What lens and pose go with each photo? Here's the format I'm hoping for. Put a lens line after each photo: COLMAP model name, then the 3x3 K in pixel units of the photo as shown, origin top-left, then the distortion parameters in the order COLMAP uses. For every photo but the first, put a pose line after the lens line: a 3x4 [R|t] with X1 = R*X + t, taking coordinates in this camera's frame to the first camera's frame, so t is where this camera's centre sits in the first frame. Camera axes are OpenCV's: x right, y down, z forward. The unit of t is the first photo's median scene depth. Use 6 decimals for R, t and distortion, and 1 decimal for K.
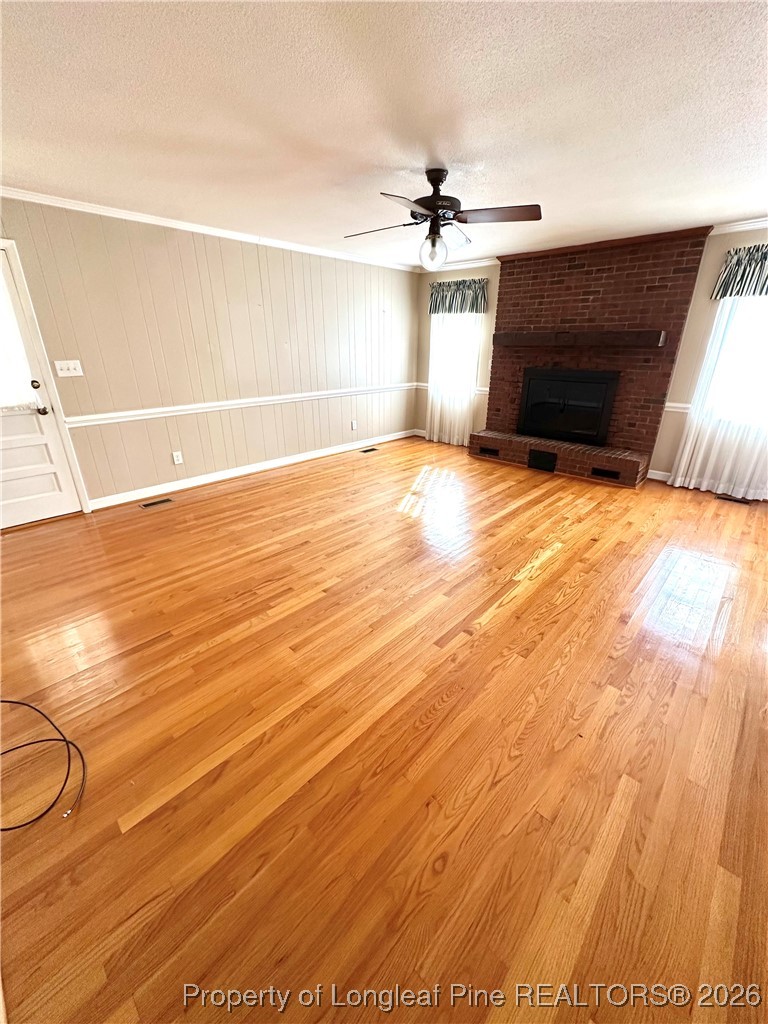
lens RADIAL K [[410.6, 0, 385.6], [0, 410.6, 511.7], [0, 0, 1]] dist [-0.002015, -0.000001]
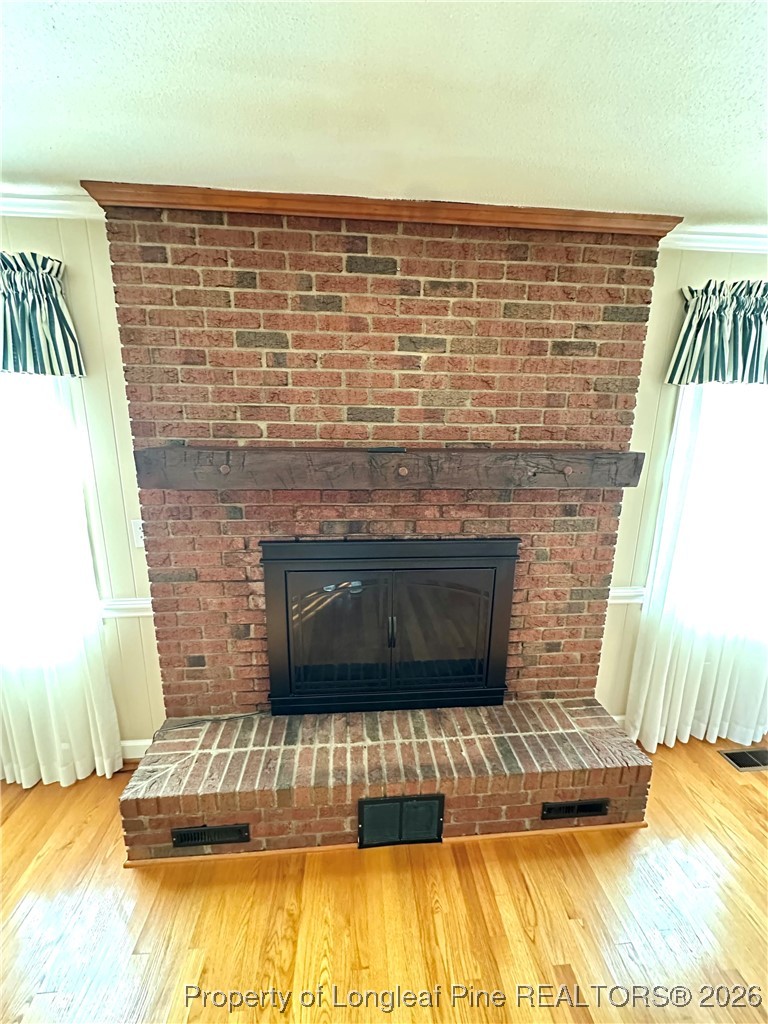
lens RADIAL K [[410.6, 0, 386.4], [0, 410.6, 511.8], [0, 0, 1]] dist [-0.002015, -0.000001]
pose [[0.665241, -0.156509, 0.730041, 0.191659], [0.271522, 0.961547, -0.041281, -0.381684], [-0.695508, 0.225683, 0.682155, 0.800548]]
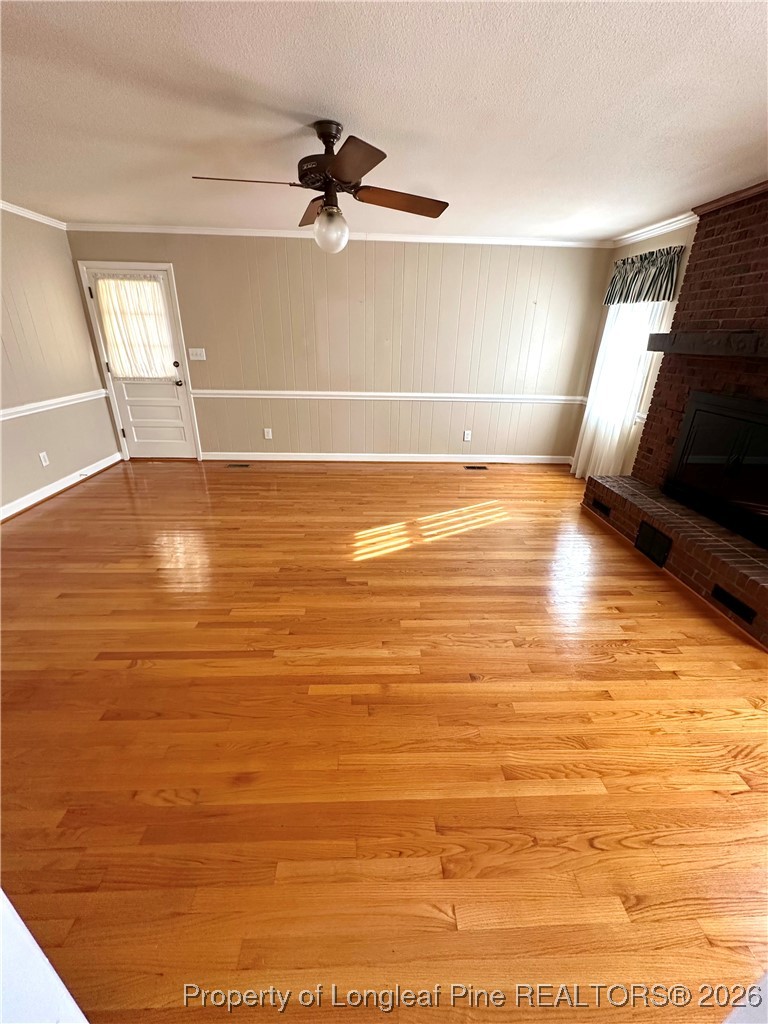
lens RADIAL K [[410.6, 0, 384.0], [0, 410.6, 511.4], [0, 0, 1]] dist [-0.002015, -0.000001]
pose [[0.712795, 0.290274, -0.638486, 0.515868], [-0.285313, 0.951617, 0.114114, -0.137226], [0.640719, 0.100828, 0.761126, 0.305681]]
